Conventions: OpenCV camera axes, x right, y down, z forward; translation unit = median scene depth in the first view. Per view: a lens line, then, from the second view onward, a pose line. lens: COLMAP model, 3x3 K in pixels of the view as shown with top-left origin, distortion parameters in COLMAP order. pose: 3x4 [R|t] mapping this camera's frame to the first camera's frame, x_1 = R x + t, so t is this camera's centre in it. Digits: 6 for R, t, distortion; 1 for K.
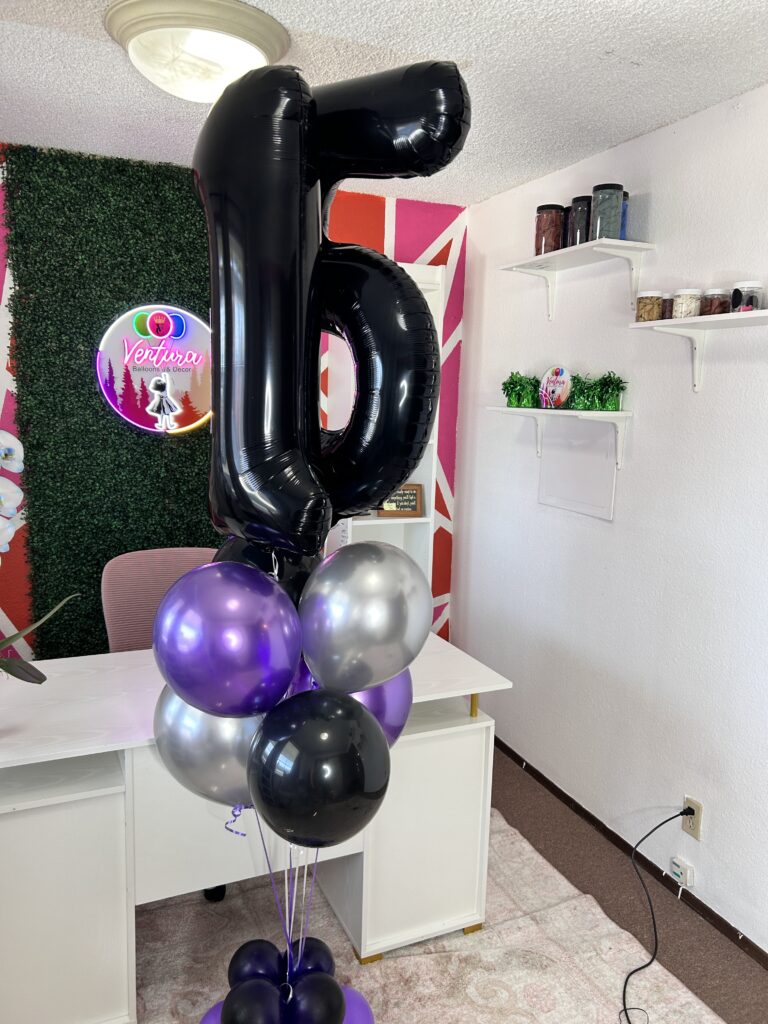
lens RADIAL K [[779.4, 0, 378.8], [0, 779.4, 510.3], [0, 0, 1]] dist [0.003996, -0.005657]
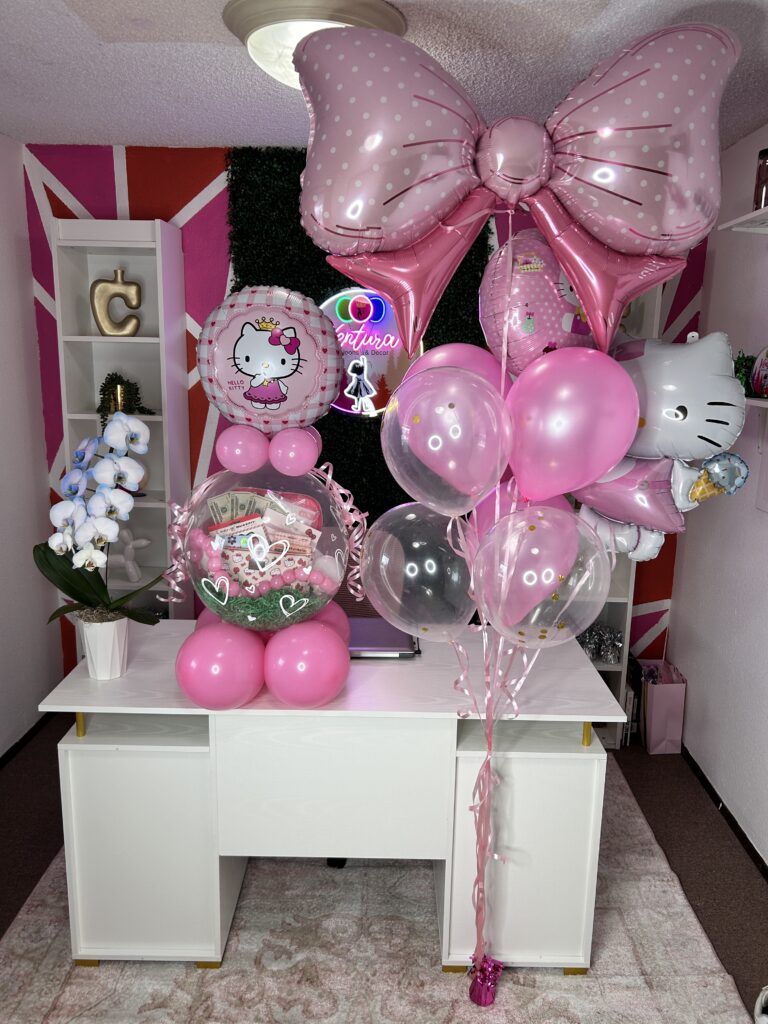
lens RADIAL K [[779.4, 0, 384.0], [0, 779.4, 515.3], [0, 0, 1]] dist [0.003996, -0.005657]
pose [[0.909702, 0.076143, -0.408222, 0.190860], [-0.056349, 0.996588, 0.060315, -0.030843], [0.411421, -0.031866, 0.910888, 0.068129]]
